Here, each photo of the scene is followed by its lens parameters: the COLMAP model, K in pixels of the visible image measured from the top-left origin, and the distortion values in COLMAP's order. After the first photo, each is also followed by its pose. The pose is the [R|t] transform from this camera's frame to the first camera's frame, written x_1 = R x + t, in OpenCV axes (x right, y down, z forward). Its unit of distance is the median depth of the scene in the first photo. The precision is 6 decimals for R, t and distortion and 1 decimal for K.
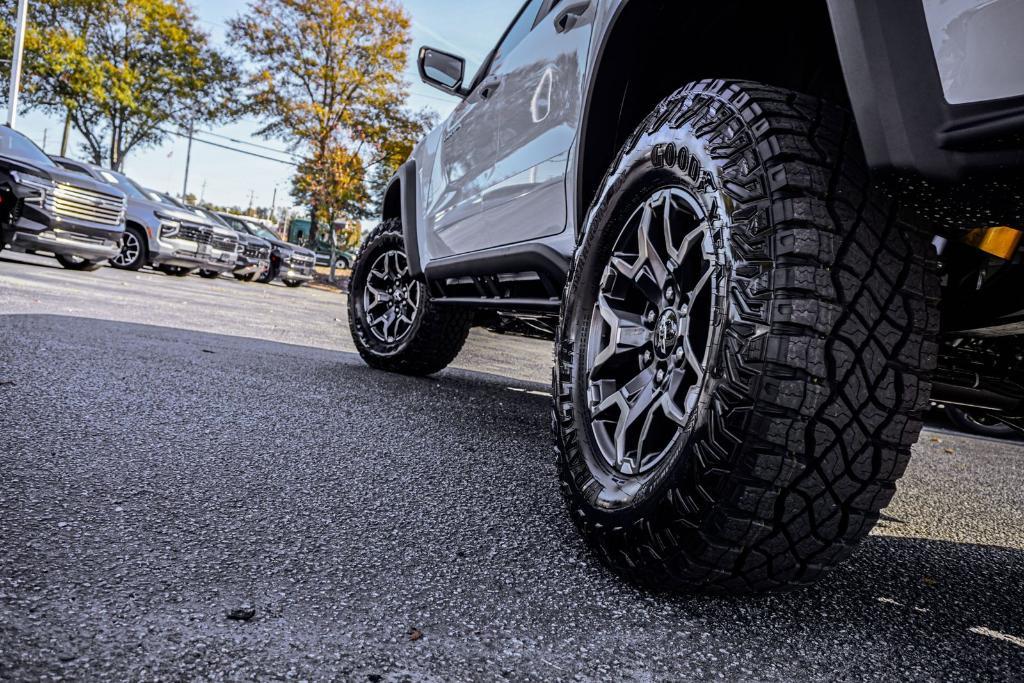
lens RADIAL K [[865.9, 0, 512.9], [0, 865.9, 354.3], [0, 0, 1]] dist [0.000293, 0.010065]
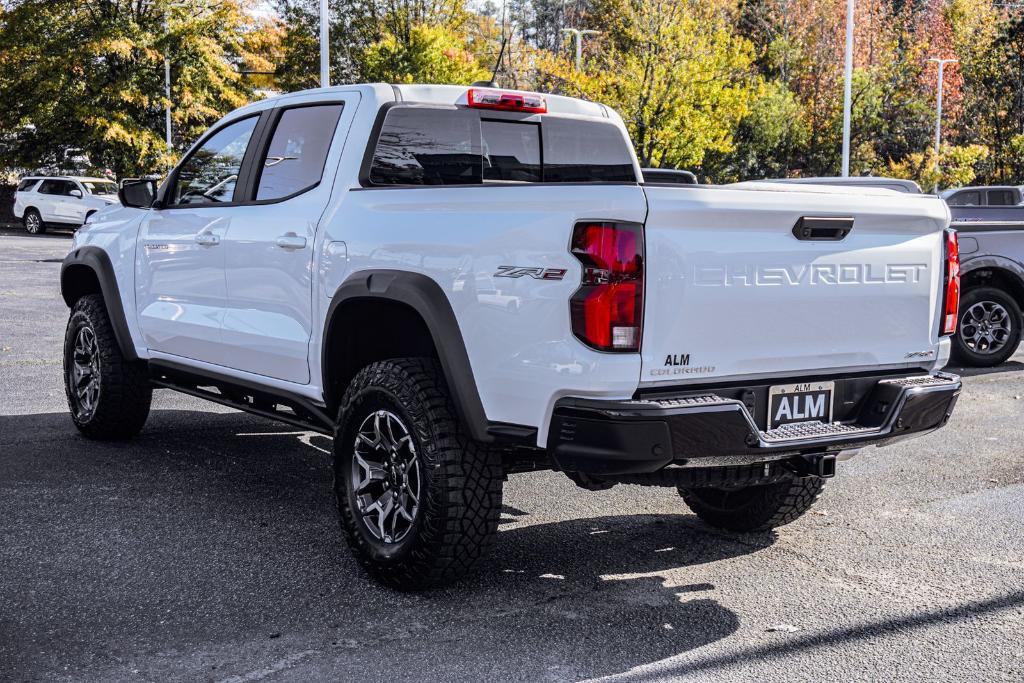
lens RADIAL K [[1344.9, 0, 541.7], [0, 1344.9, 355.7], [0, 0, 1]] dist [0.006637, 0.010123]
pose [[0.925322, -0.167716, 0.340075, -0.050434], [0.130155, 0.982858, 0.130575, -0.061915], [-0.356145, -0.076562, 0.931289, -0.195039]]
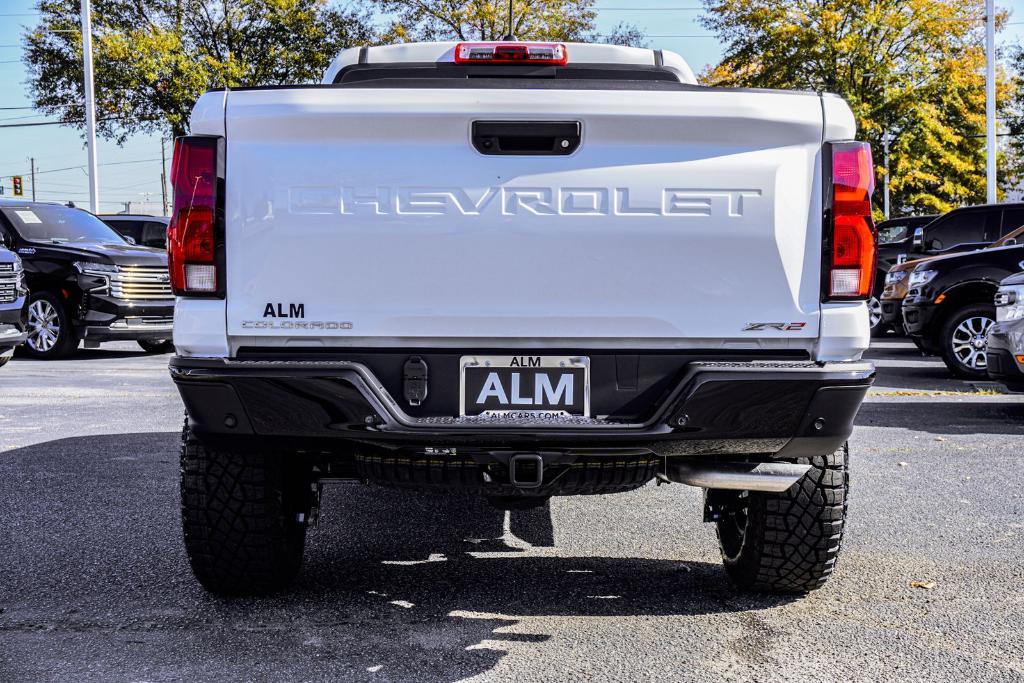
lens RADIAL K [[1344.9, 0, 541.7], [0, 1344.9, 355.7], [0, 0, 1]] dist [0.006637, 0.010123]
pose [[0.957227, -0.136679, -0.255021, 0.144457], [0.136060, 0.990496, -0.020156, -0.009166], [0.255352, -0.015405, 0.966725, -0.150207]]
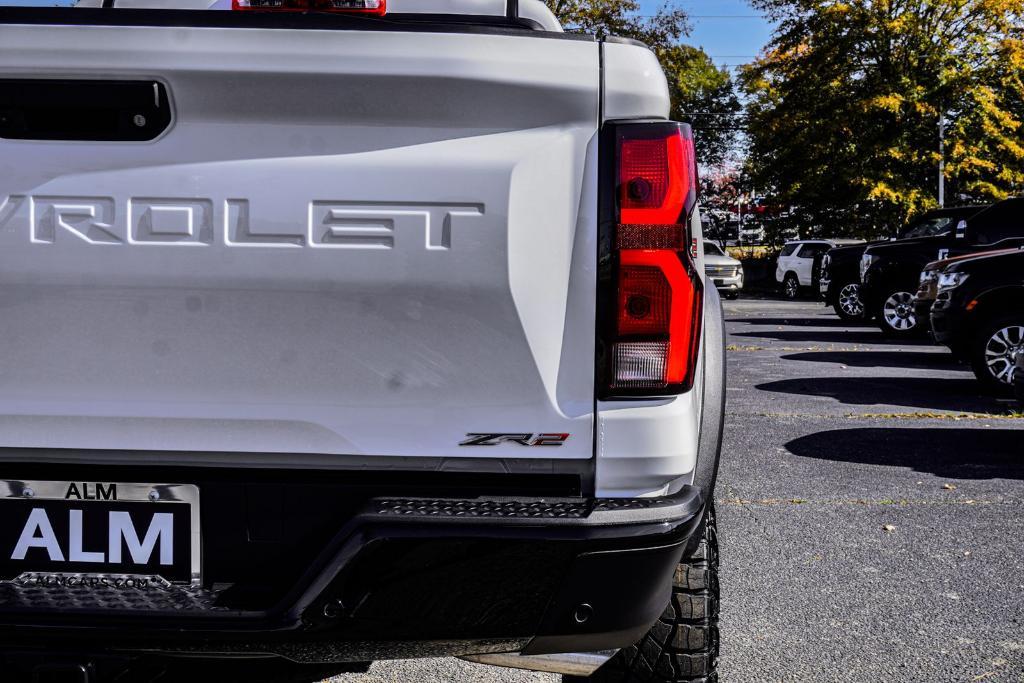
lens RADIAL K [[1320.6, 0, 537.4], [0, 1320.6, 345.4], [0, 0, 1]] dist [0.002890, 0.017238]
pose [[0.943692, -0.121274, -0.307796, 0.164940], [0.121136, 0.992442, -0.019631, -0.018277], [0.307850, -0.018759, 0.951250, -0.055747]]
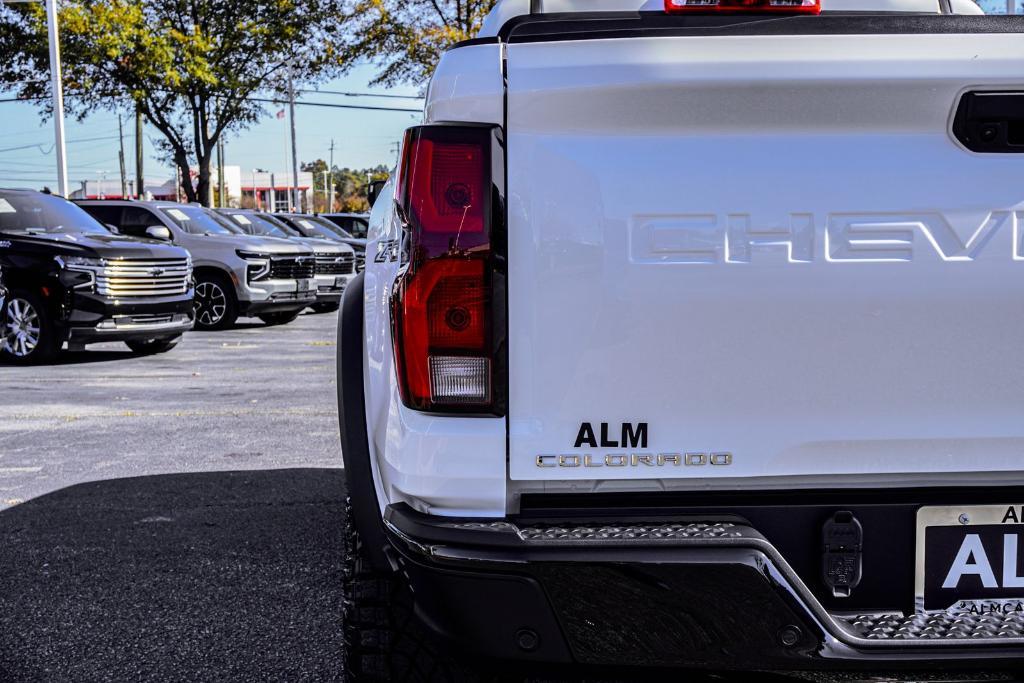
lens RADIAL K [[1320.6, 0, 537.4], [0, 1320.6, 345.4], [0, 0, 1]] dist [0.002890, 0.017238]
pose [[0.963401, -0.147765, -0.223661, 0.078356], [0.151696, 0.988427, 0.000399, -0.033079], [0.221014, -0.034313, 0.974667, -0.075896]]
